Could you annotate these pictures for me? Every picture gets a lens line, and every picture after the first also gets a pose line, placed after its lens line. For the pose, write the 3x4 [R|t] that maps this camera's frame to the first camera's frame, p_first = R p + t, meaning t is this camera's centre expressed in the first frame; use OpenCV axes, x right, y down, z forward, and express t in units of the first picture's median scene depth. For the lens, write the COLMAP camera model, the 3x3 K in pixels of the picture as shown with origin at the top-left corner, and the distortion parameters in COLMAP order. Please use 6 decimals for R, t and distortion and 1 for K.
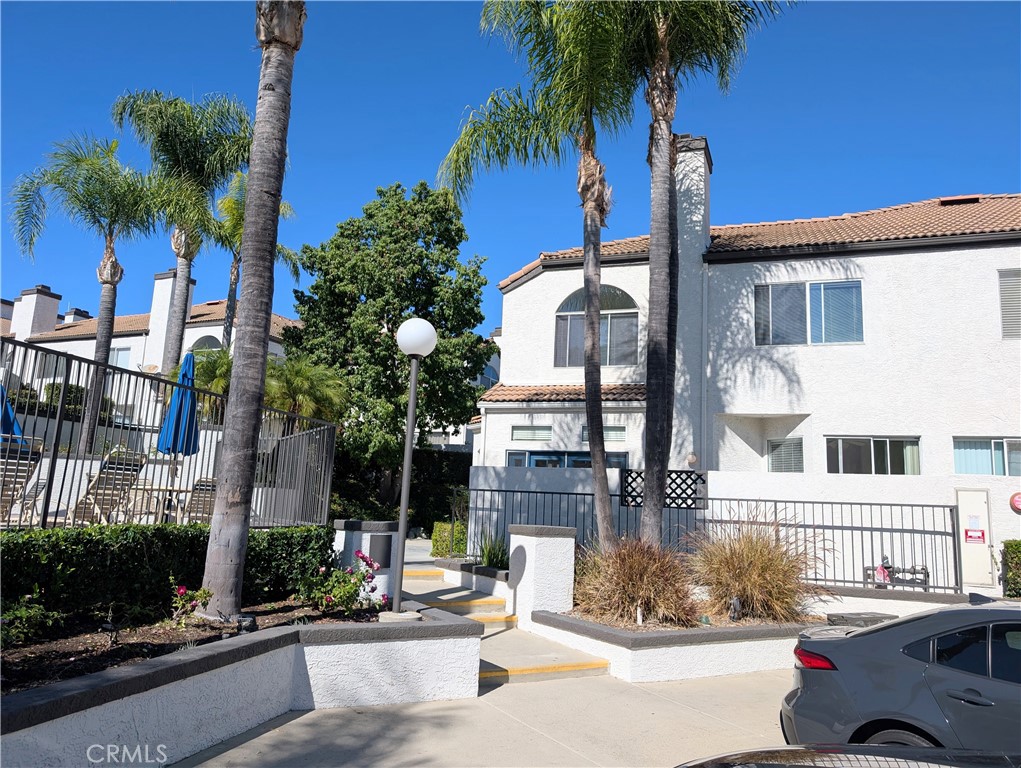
lens RADIAL K [[734.9, 0, 509.0], [0, 734.9, 382.5], [0, 0, 1]] dist [0.048700, -0.045538]
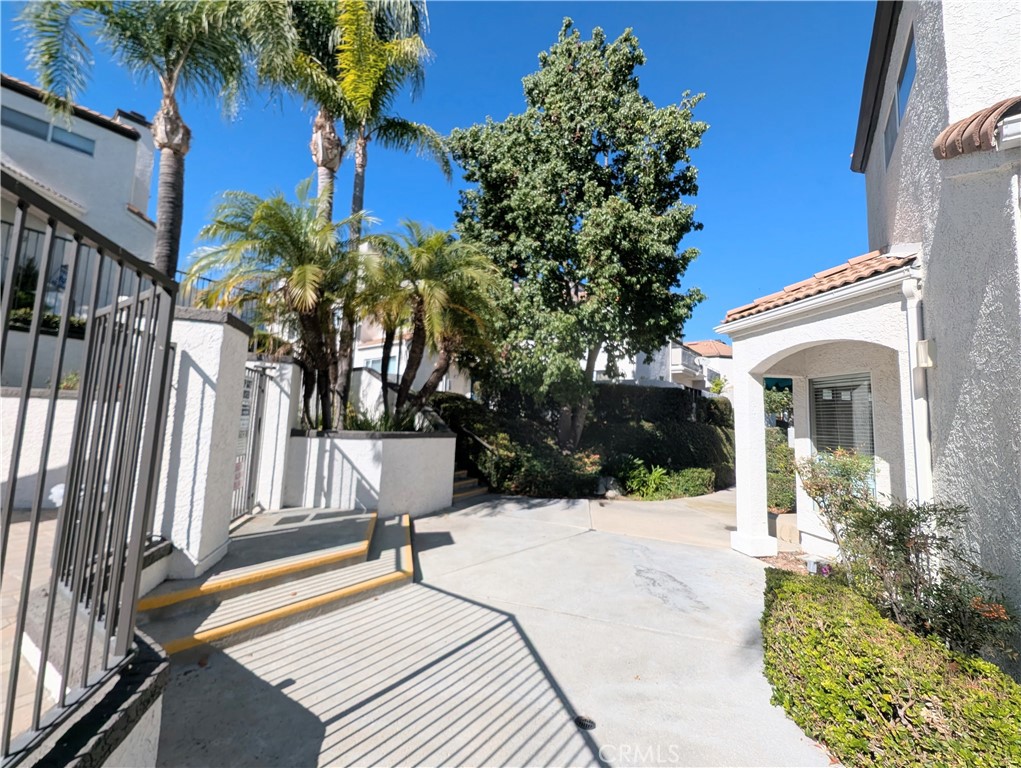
lens RADIAL K [[423.7, 0, 510.9], [0, 423.7, 382.2], [0, 0, 1]] dist [0.008588, -0.003234]
pose [[0.965639, -0.031117, -0.258018, -0.111515], [0.047261, 0.997277, 0.056604, 0.066485], [0.255554, -0.066853, 0.964481, 0.576895]]
